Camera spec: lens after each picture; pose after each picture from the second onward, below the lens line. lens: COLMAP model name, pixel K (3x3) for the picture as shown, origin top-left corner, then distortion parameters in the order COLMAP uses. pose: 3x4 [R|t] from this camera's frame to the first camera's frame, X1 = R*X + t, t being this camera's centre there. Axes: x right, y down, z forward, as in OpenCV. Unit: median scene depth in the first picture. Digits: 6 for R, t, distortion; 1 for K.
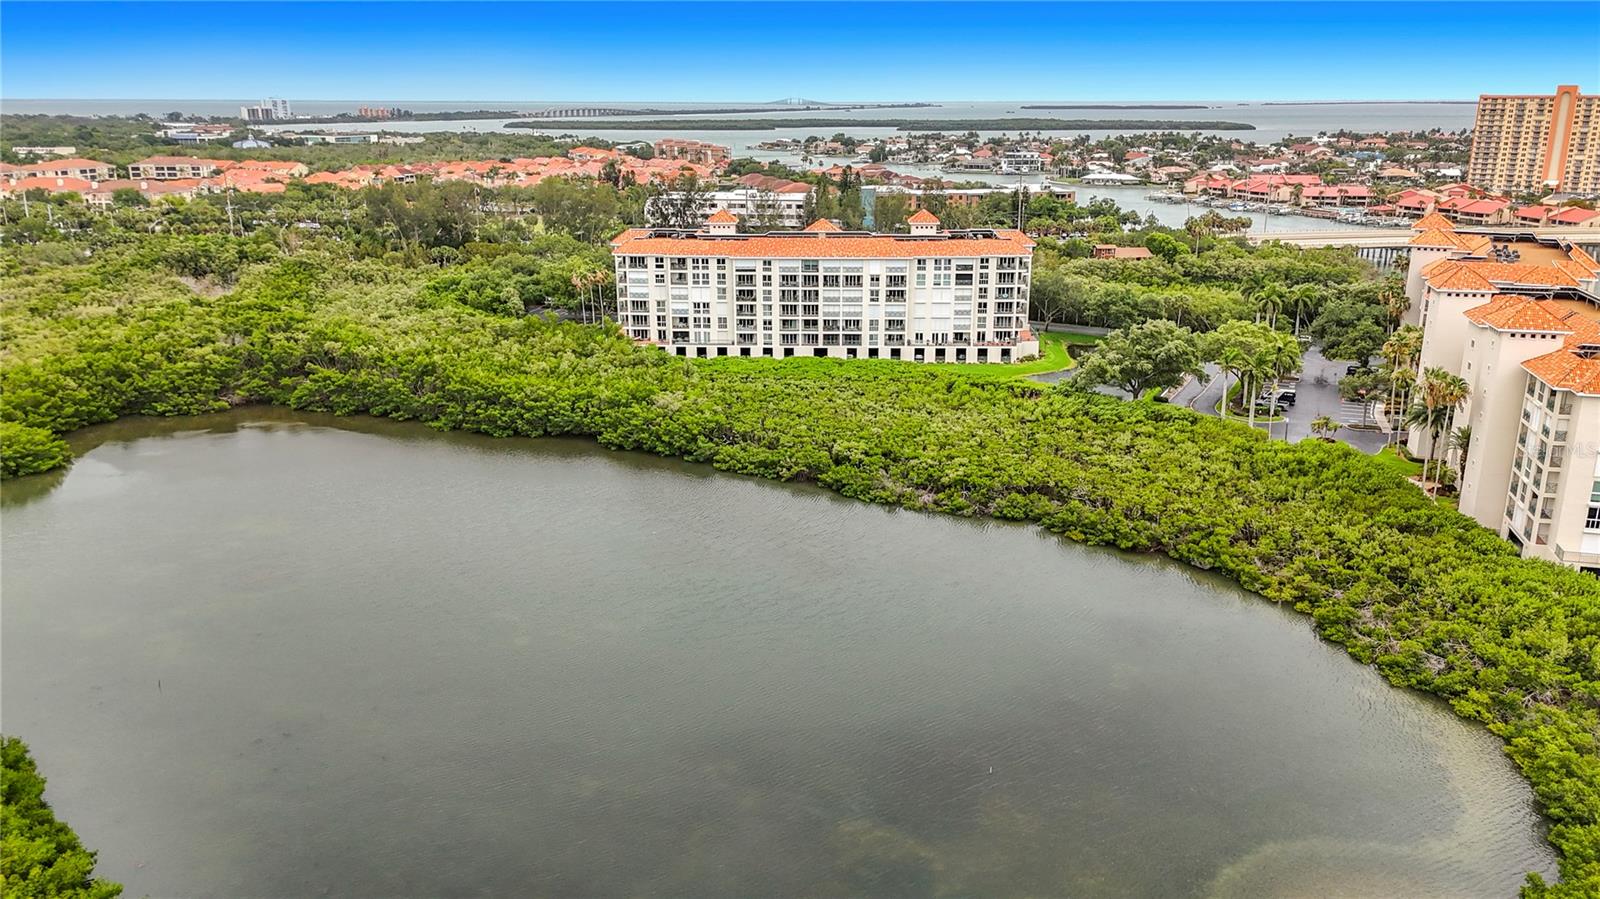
lens RADIAL K [[1161.6, 0, 800.0], [0, 1161.6, 449.5], [0, 0, 1]] dist [0.105683, -0.108780]
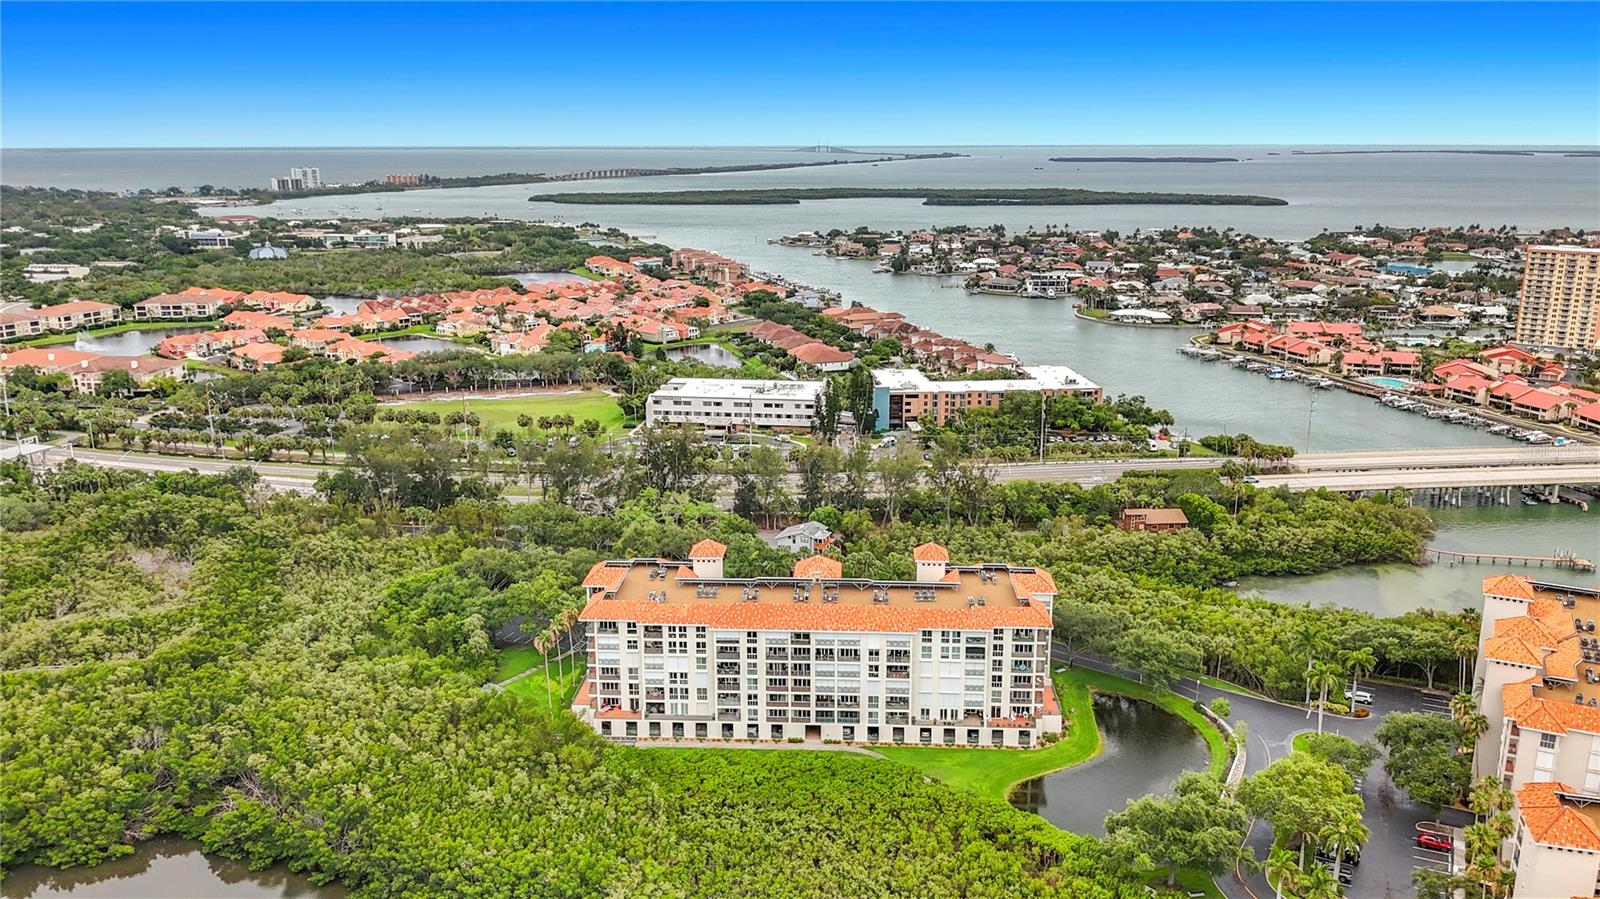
lens RADIAL K [[1179.0, 0, 800.0], [0, 1179.0, 449.5], [0, 0, 1]] dist [0.068470, -0.079600]
pose [[0.999738, 0.003216, -0.022658, 0.027584], [-0.004143, 0.999151, -0.040998, -0.259492], [0.022507, 0.041081, 0.998902, 0.096942]]
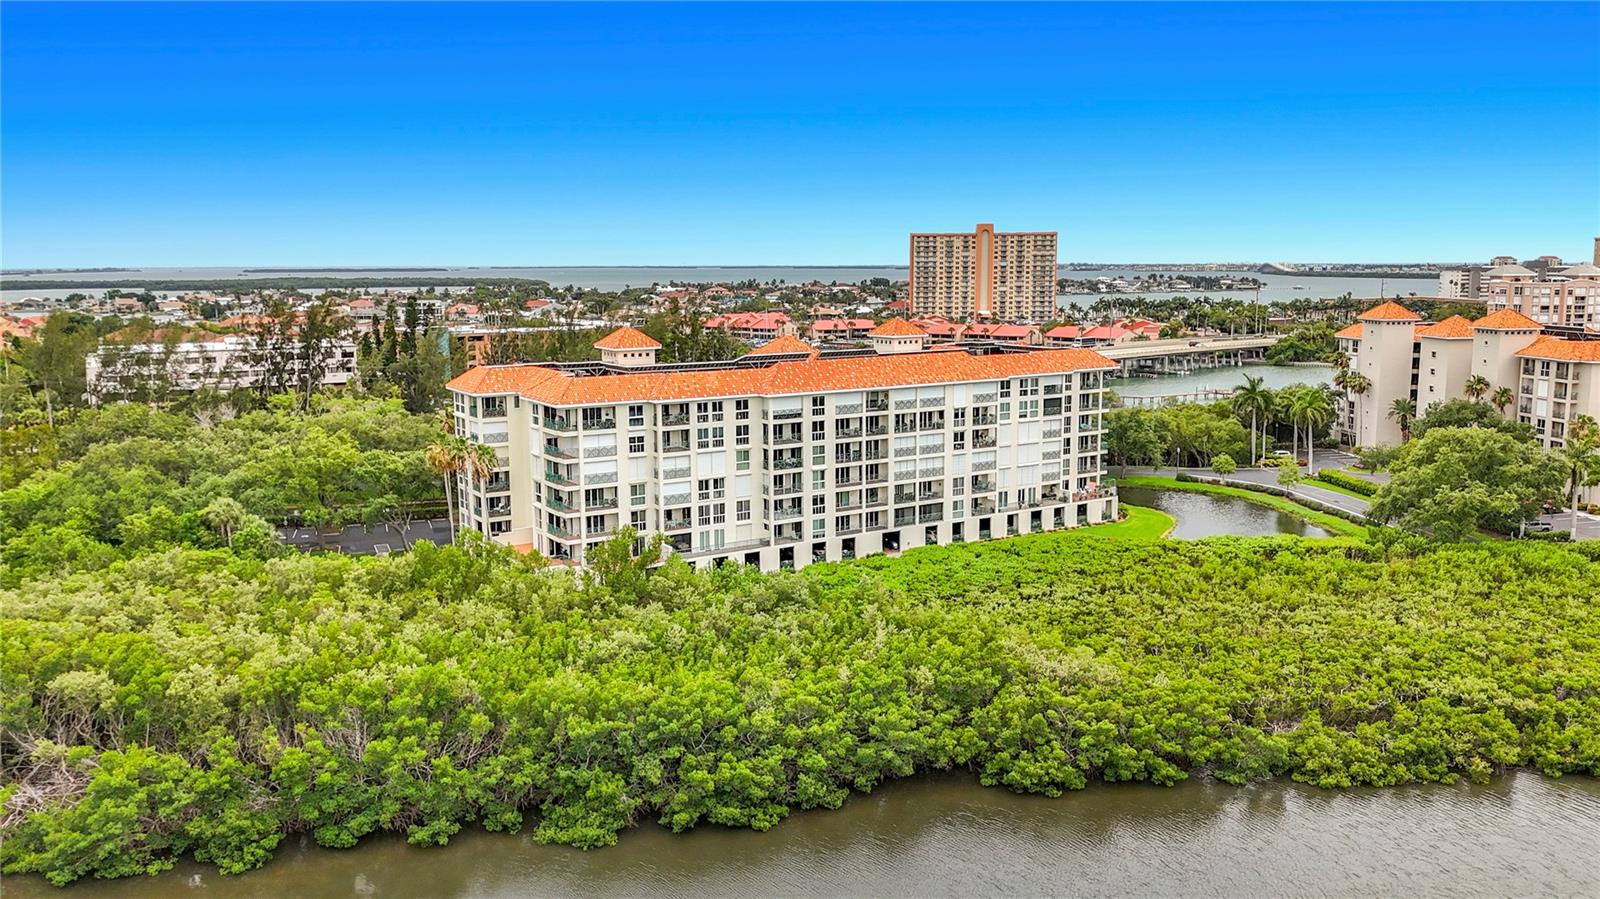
lens RADIAL K [[1243.8, 0, 800.0], [0, 1243.8, 449.5], [0, 0, 1]] dist [0.080276, -0.000321]
pose [[0.827044, -0.087538, 0.555280, -0.383146], [0.163313, 0.982612, -0.088335, -0.080131], [-0.537892, 0.163742, 0.826959, 0.477069]]
